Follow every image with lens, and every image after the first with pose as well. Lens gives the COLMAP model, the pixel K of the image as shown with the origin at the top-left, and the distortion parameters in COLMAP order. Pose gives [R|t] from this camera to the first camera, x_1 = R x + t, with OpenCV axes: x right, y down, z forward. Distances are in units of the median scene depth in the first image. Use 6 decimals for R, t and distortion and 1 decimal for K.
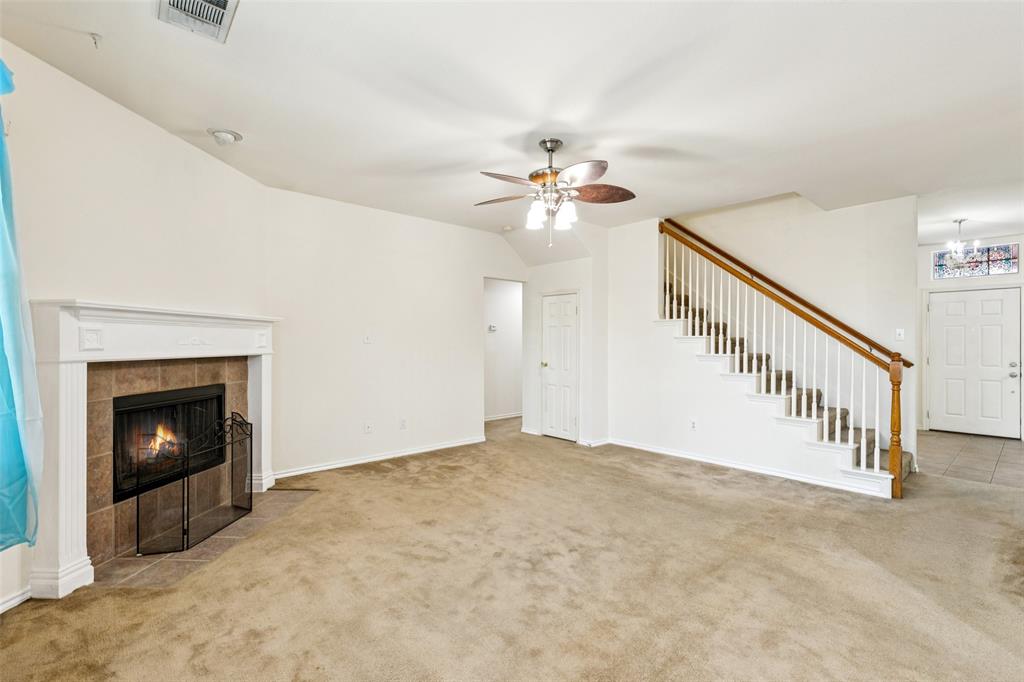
lens RADIAL K [[461.7, 0, 518.0], [0, 461.7, 340.8], [0, 0, 1]] dist [-0.000007, -0.000229]
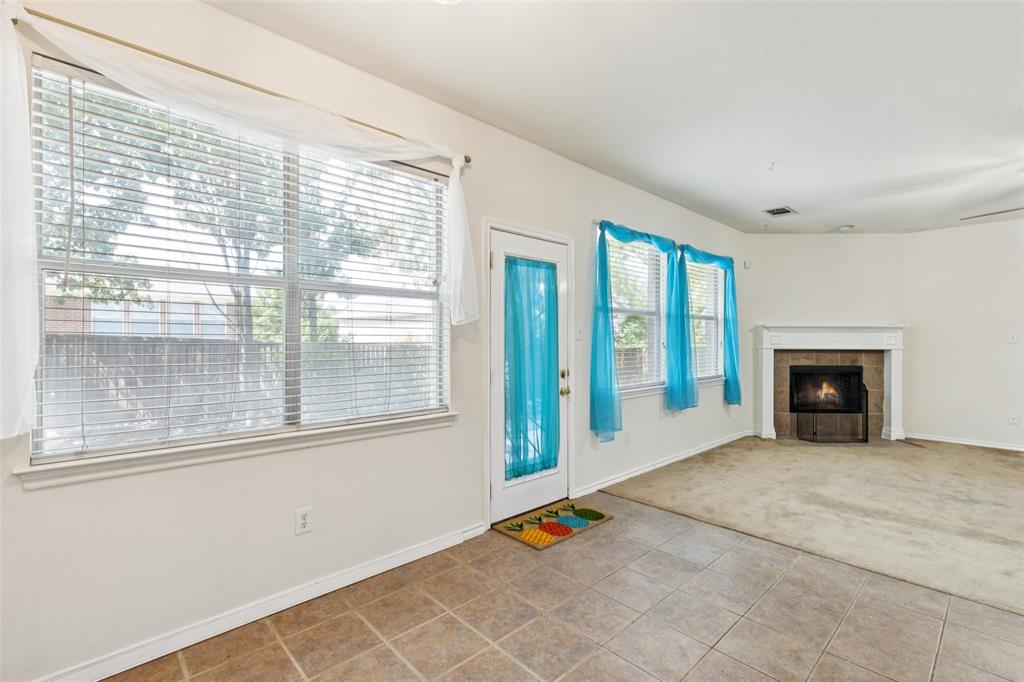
lens RADIAL K [[461.7, 0, 518.0], [0, 461.7, 340.8], [0, 0, 1]] dist [-0.000007, -0.000229]
pose [[0.032081, 0.004523, -0.999475, 1.105267], [0.000685, 0.999989, 0.004547, -0.007594], [0.999485, -0.000830, 0.032077, -0.333282]]
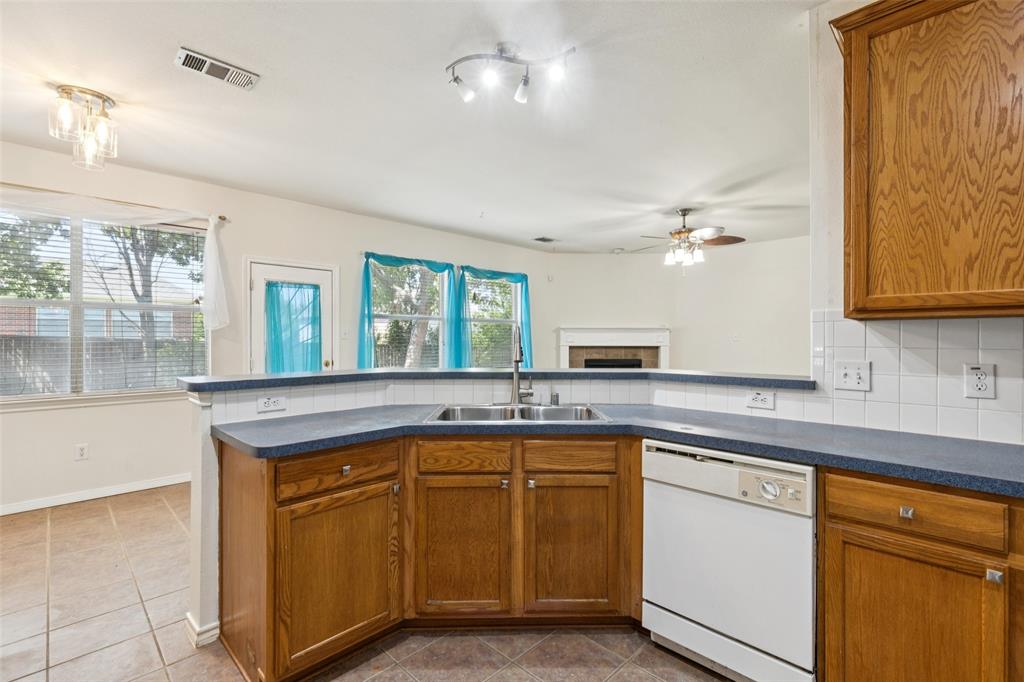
lens RADIAL K [[461.7, 0, 518.0], [0, 461.7, 340.8], [0, 0, 1]] dist [-0.000007, -0.000229]
pose [[0.067458, 0.004401, -0.997712, 1.576378], [0.004476, 0.999979, 0.004714, -0.003351], [0.997712, -0.004784, 0.067437, 0.331857]]
